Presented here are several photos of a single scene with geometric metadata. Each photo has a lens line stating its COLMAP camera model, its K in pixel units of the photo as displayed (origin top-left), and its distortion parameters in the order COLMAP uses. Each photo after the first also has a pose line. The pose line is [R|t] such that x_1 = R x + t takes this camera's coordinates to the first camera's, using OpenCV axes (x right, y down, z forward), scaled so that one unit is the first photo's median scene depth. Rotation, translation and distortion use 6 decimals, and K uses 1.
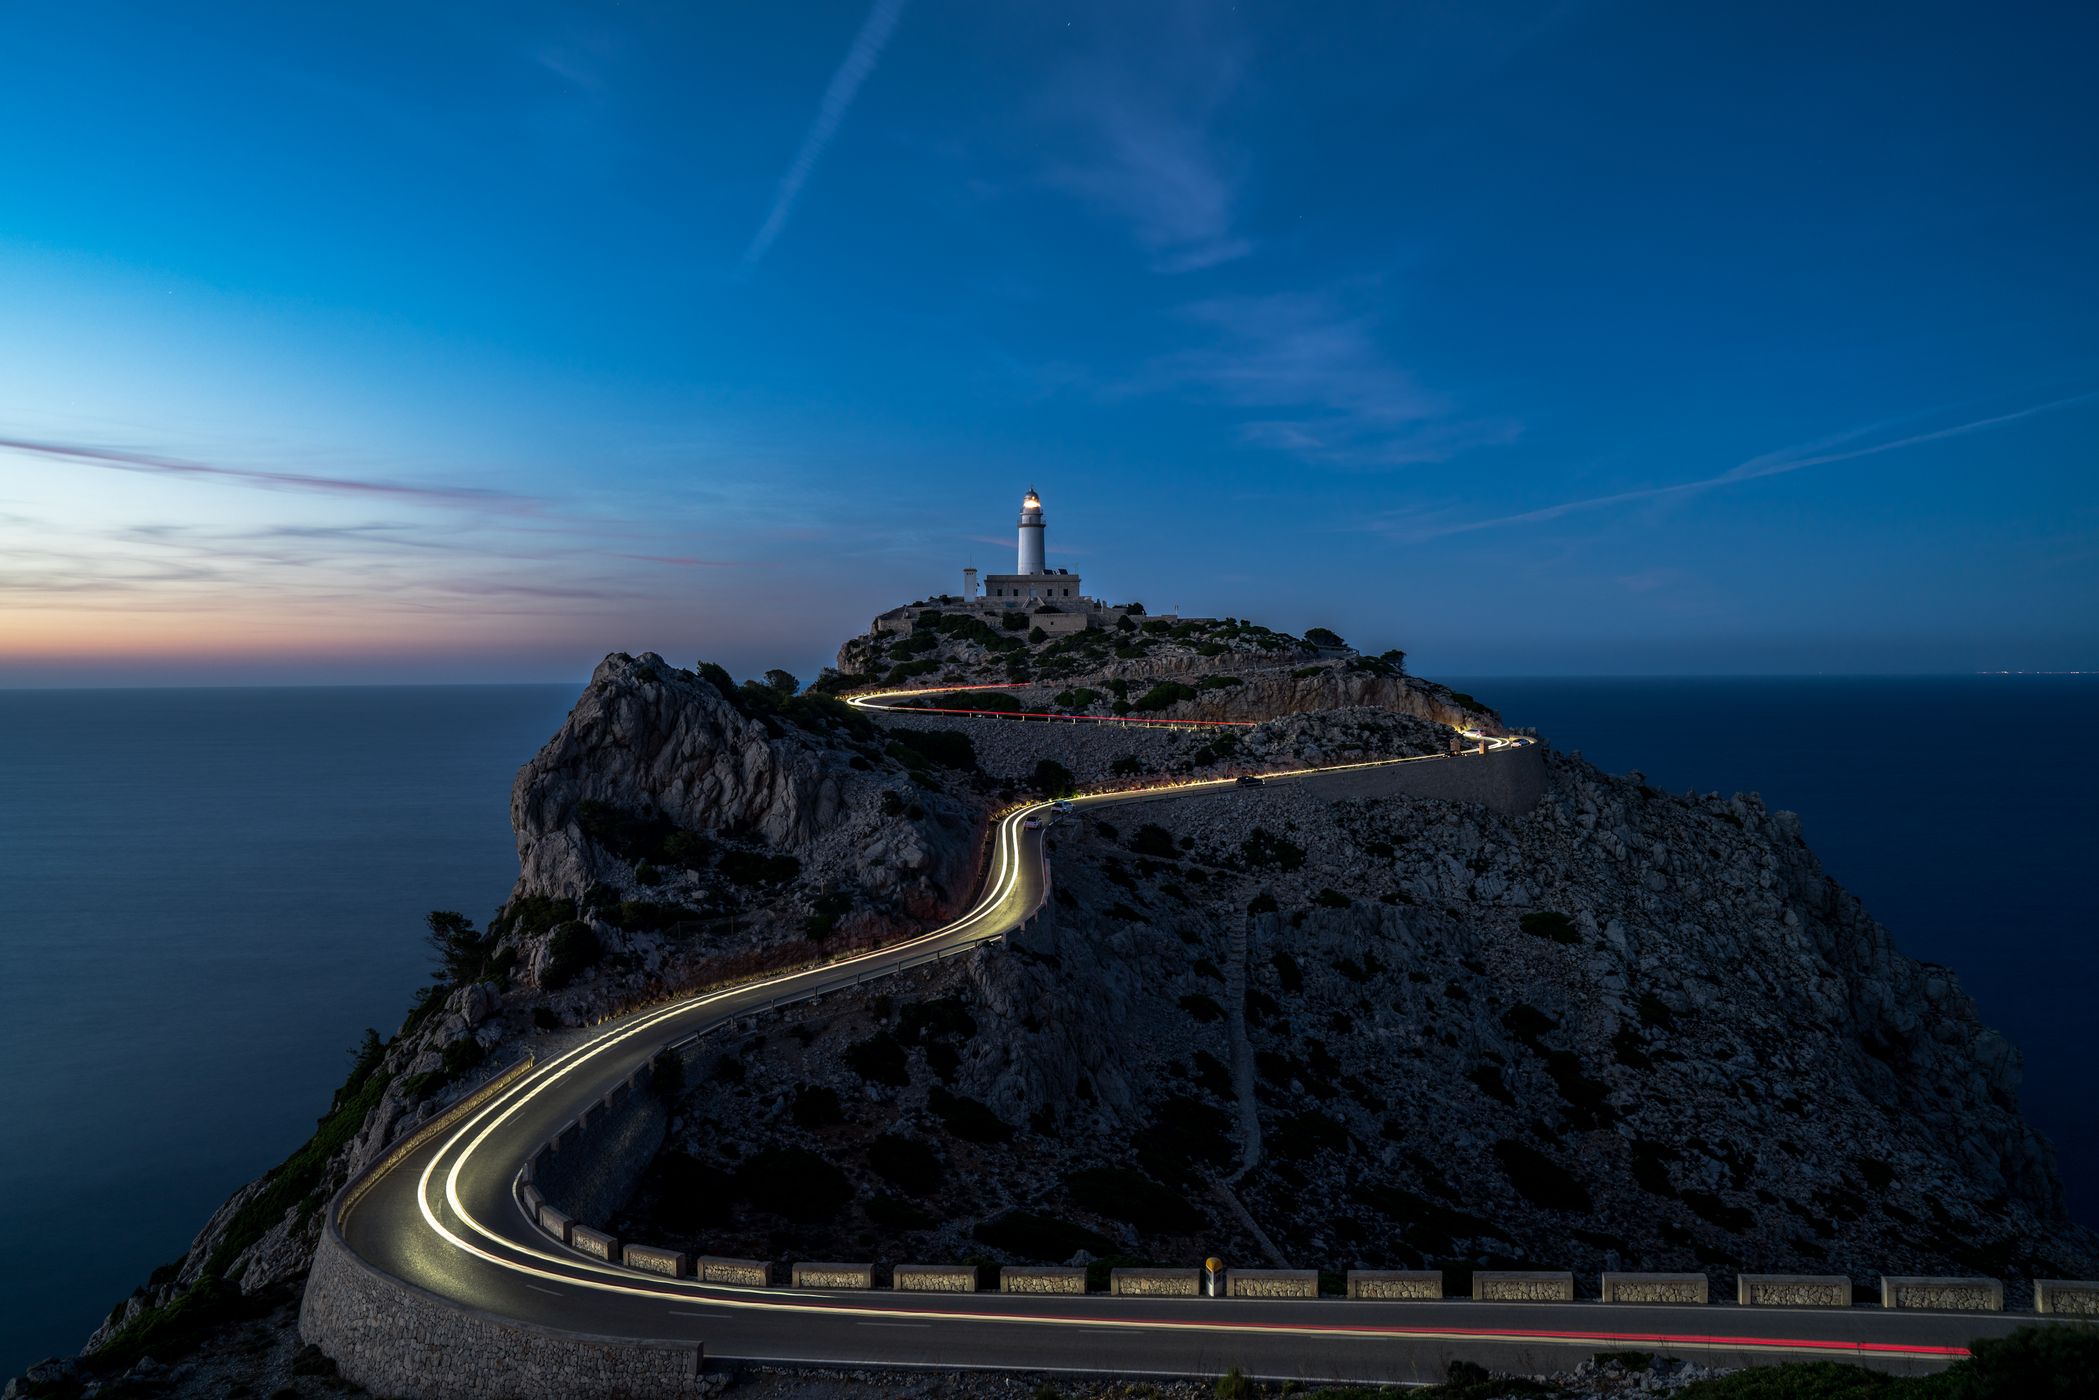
lens RADIAL K [[1363.4, 0, 1049.5], [0, 1363.4, 700.0], [0, 0, 1]] dist [-0.042790, 0.050013]
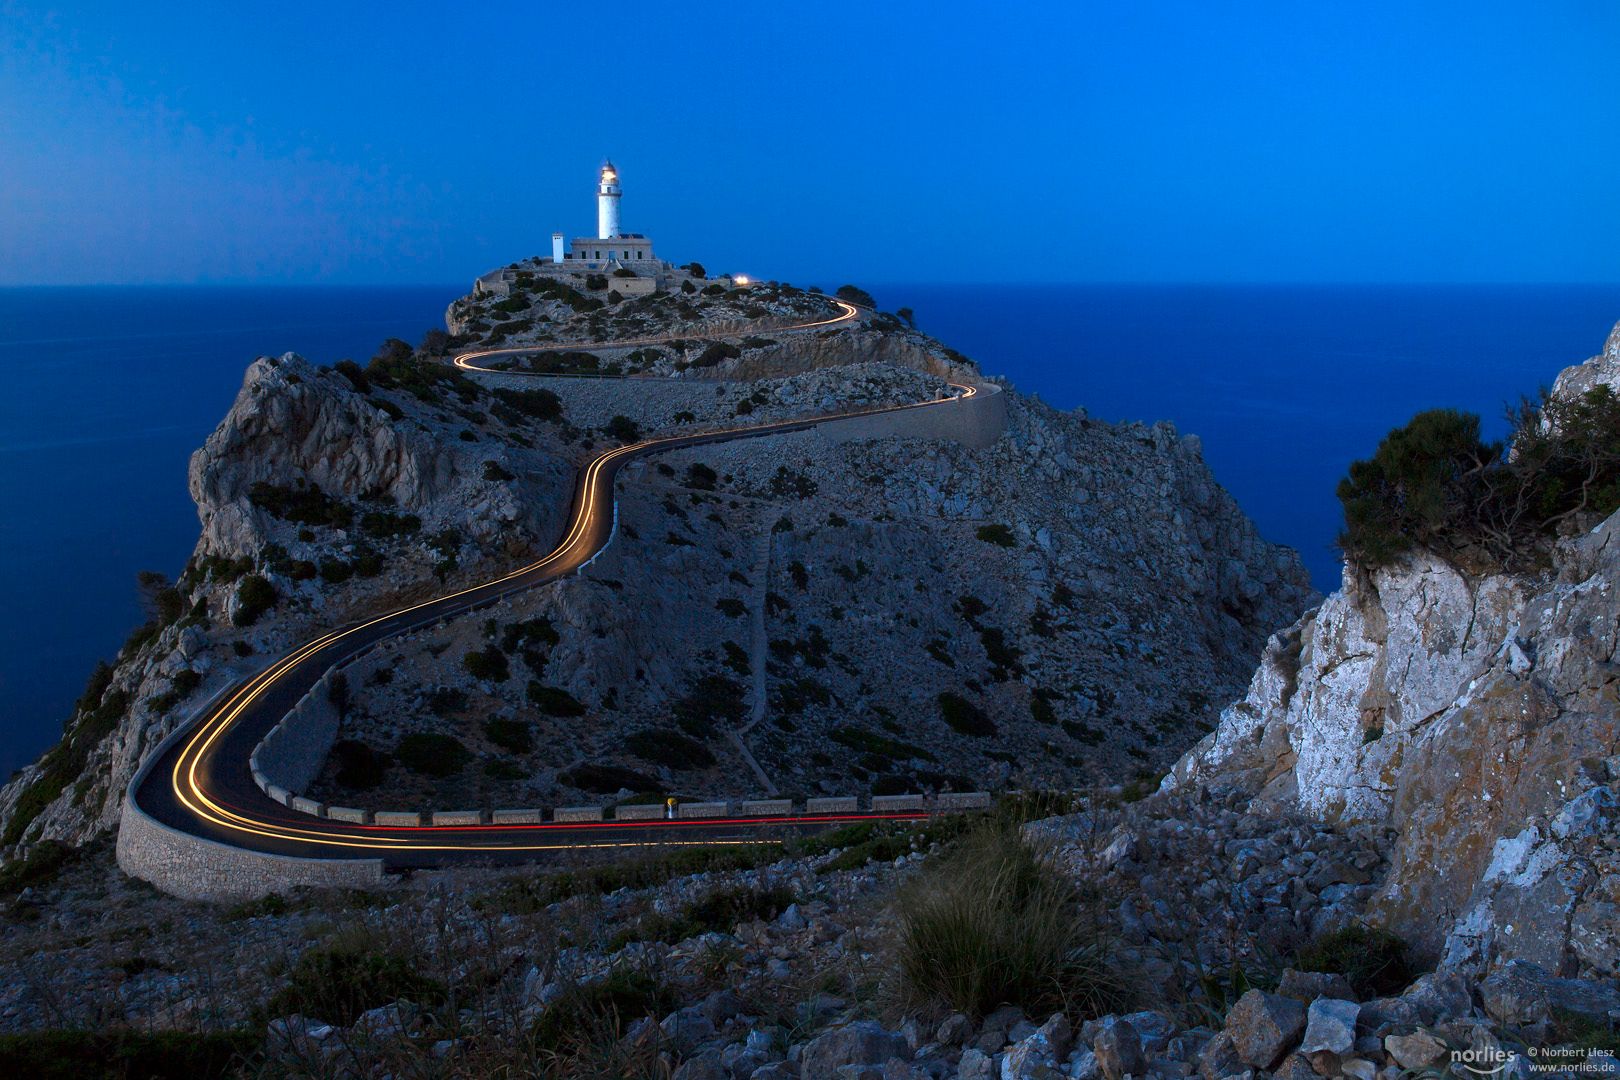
lens RADIAL K [[1174.0, 0, 810.0], [0, 1174.0, 540.0], [0, 0, 1]] dist [-0.000344, -0.000523]
pose [[0.990593, -0.024736, 0.134587, 0.030625], [-0.002207, 0.980511, 0.196454, -0.071760], [-0.136823, -0.194903, 0.971232, -0.147418]]
